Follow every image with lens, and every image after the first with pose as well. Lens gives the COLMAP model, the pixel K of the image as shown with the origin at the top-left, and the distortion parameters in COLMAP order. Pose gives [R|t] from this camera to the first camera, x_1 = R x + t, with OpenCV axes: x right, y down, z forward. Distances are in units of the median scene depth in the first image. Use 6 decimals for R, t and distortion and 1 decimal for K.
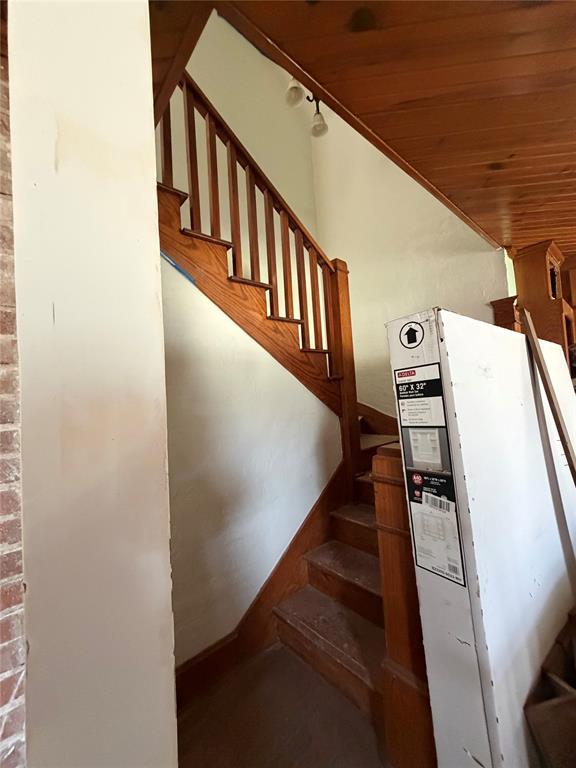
lens RADIAL K [[307.7, 0, 284.4], [0, 307.7, 382.9], [0, 0, 1]] dist [0.000329, 0.000762]
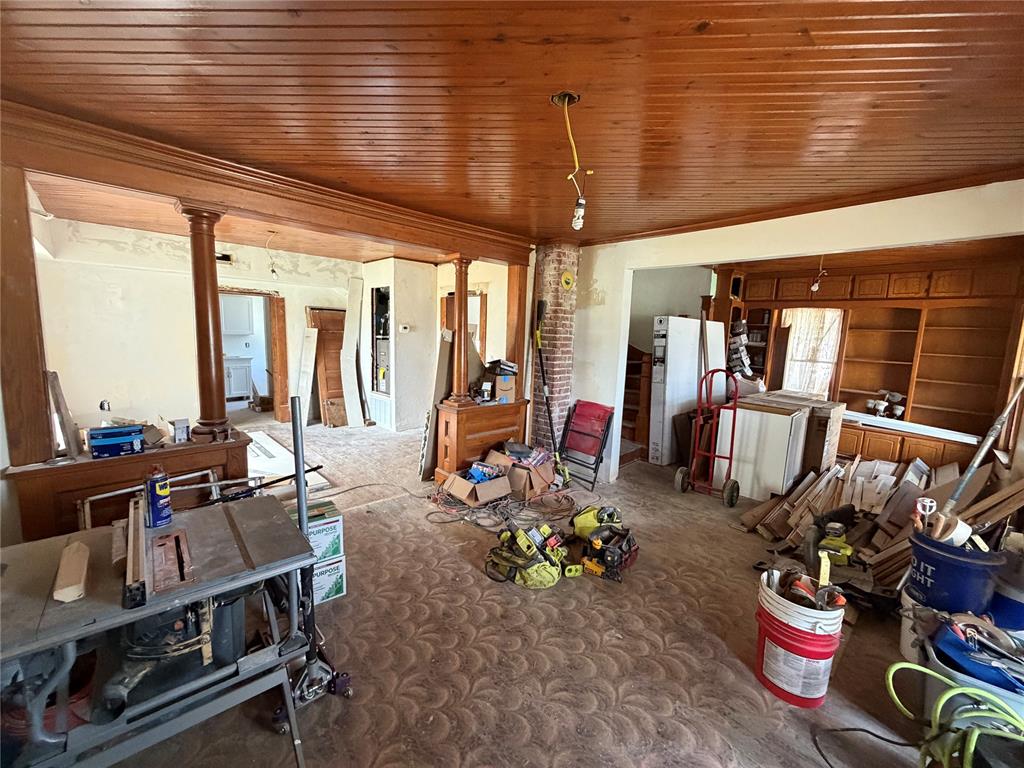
lens RADIAL K [[410.3, 0, 510.4], [0, 410.3, 382.7], [0, 0, 1]] dist [0.000329, 0.000762]
pose [[0.992694, 0.086391, 0.084234, -1.690781], [-0.099314, 0.981484, 0.163785, -0.058706], [-0.068525, -0.170954, 0.982893, -3.757617]]
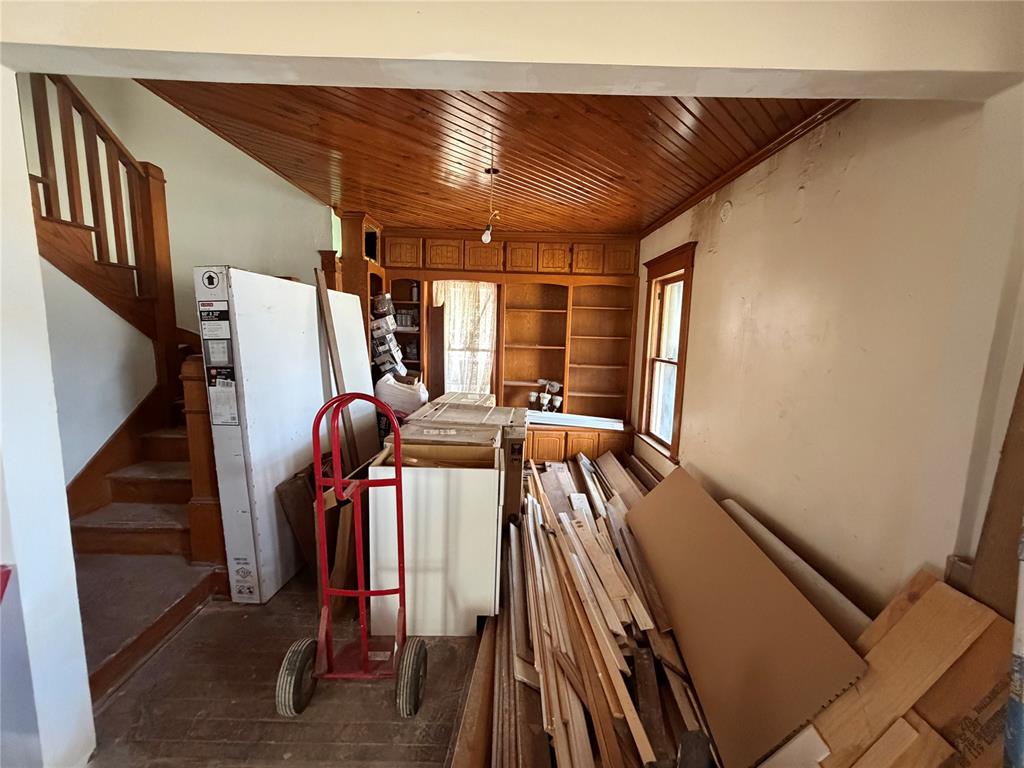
lens RADIAL K [[410.3, 0, 507.4], [0, 410.3, 384.1], [0, 0, 1]] dist [0.000329, 0.000762]
pose [[0.637349, -0.027654, 0.770079, -0.232344], [-0.097070, 0.988514, 0.115836, -0.020059], [-0.764437, -0.148579, 0.627344, -1.466099]]
